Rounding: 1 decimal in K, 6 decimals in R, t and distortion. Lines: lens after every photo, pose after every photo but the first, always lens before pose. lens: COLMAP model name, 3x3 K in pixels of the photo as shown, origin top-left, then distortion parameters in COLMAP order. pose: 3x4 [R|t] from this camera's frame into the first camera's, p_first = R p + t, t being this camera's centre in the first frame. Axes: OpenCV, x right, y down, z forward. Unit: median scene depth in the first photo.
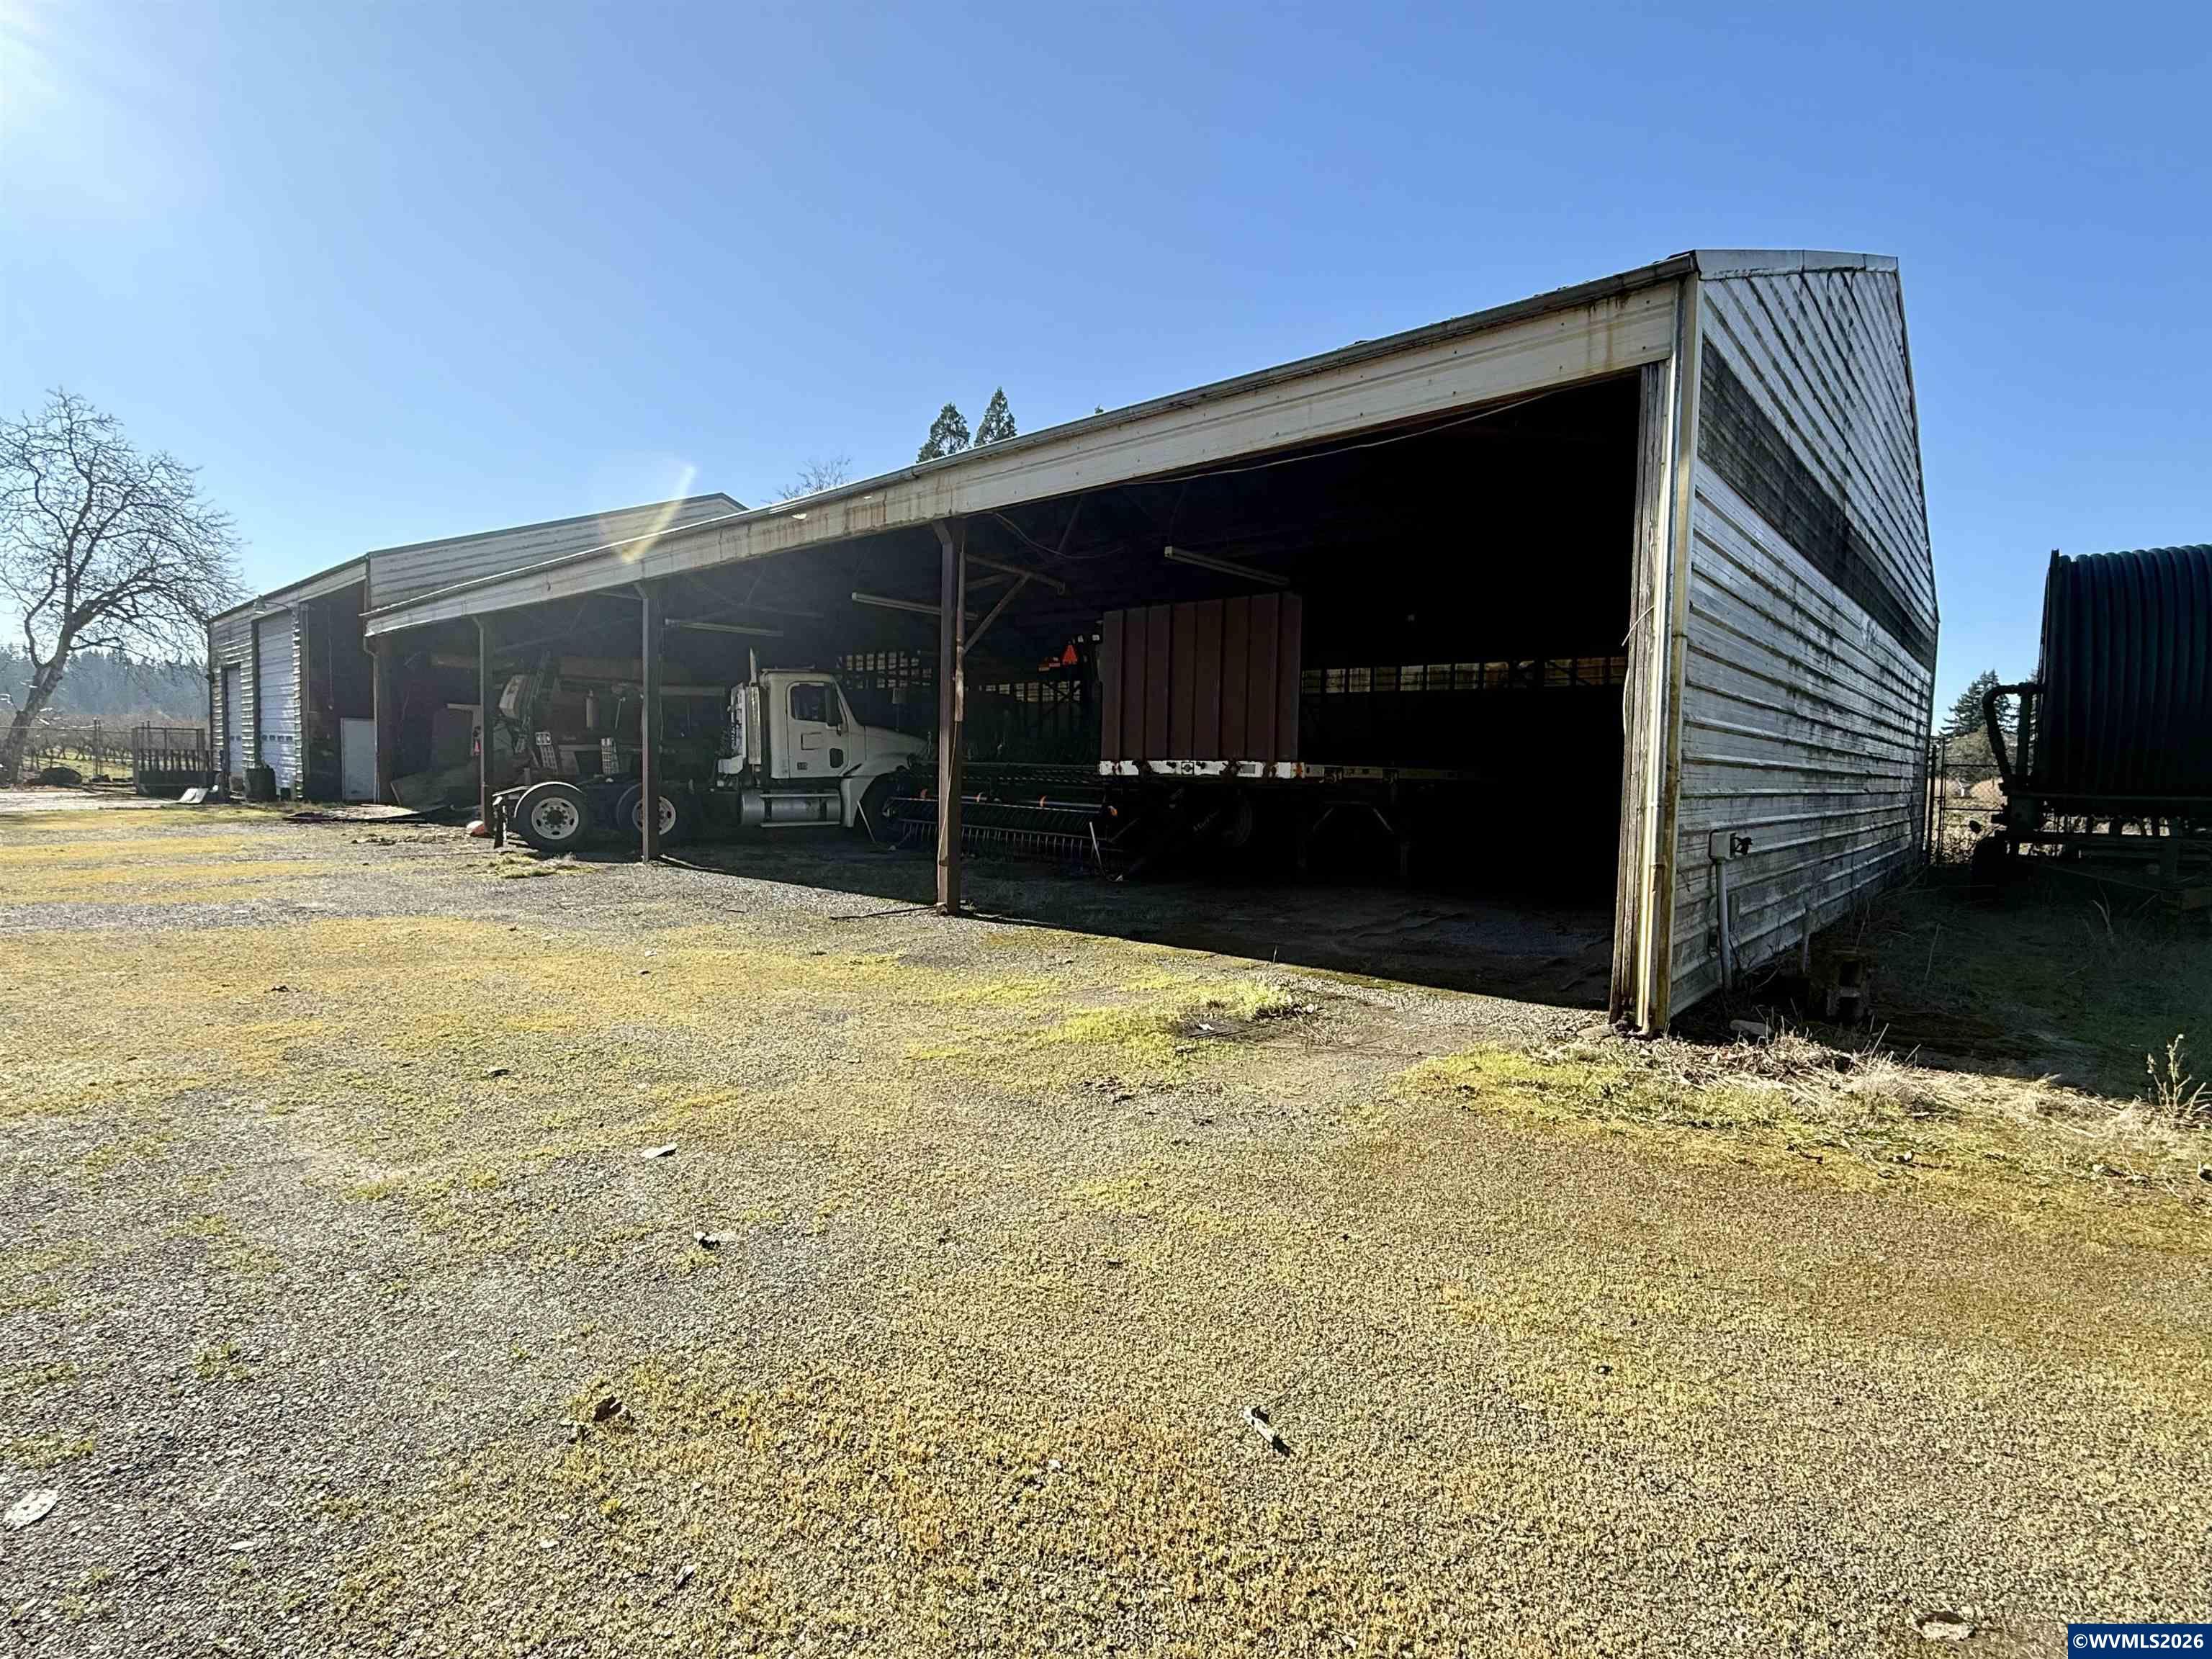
lens RADIAL K [[1068.1, 0, 1106.0], [0, 1068.1, 829.5], [0, 0, 1]] dist [0.001328, 0.000192]
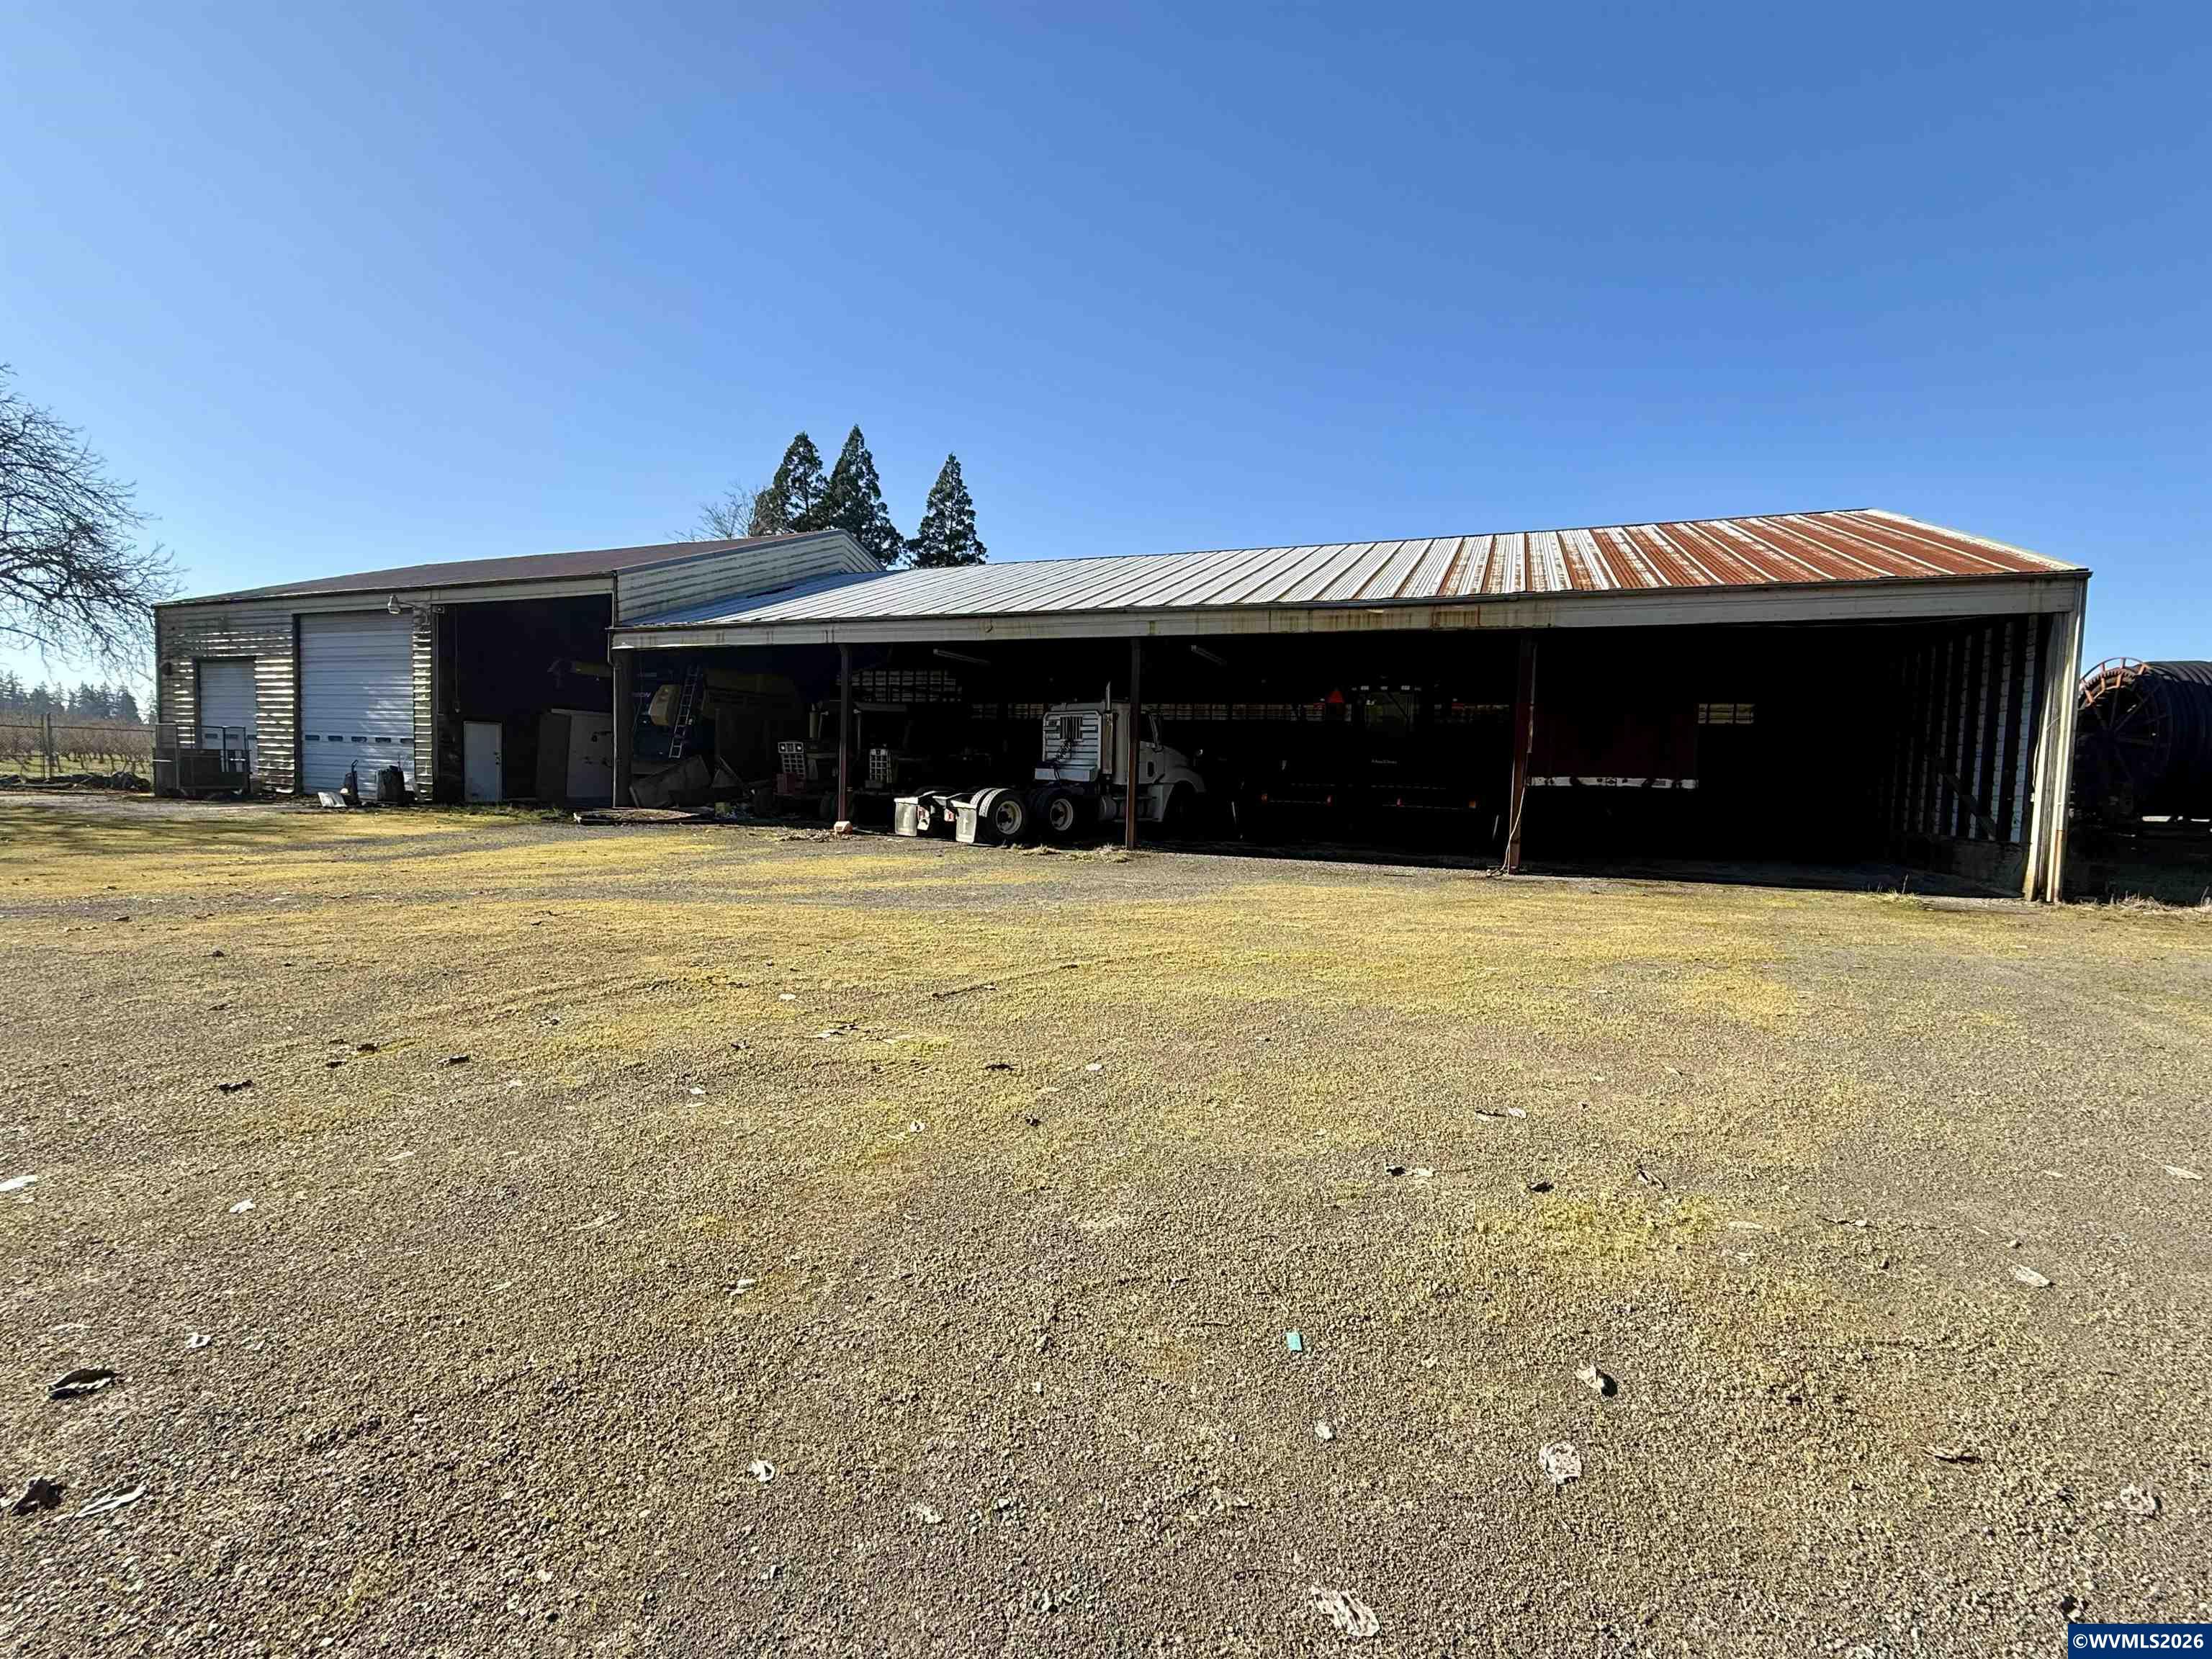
lens RADIAL K [[957.2, 0, 1106.0], [0, 957.2, 829.5], [0, 0, 1]] dist [-0.001678, -0.000166]
pose [[0.939266, -0.016775, 0.342779, -0.554573], [0.013960, 0.999846, 0.010678, -0.005208], [-0.342905, -0.005244, 0.939356, -0.058489]]
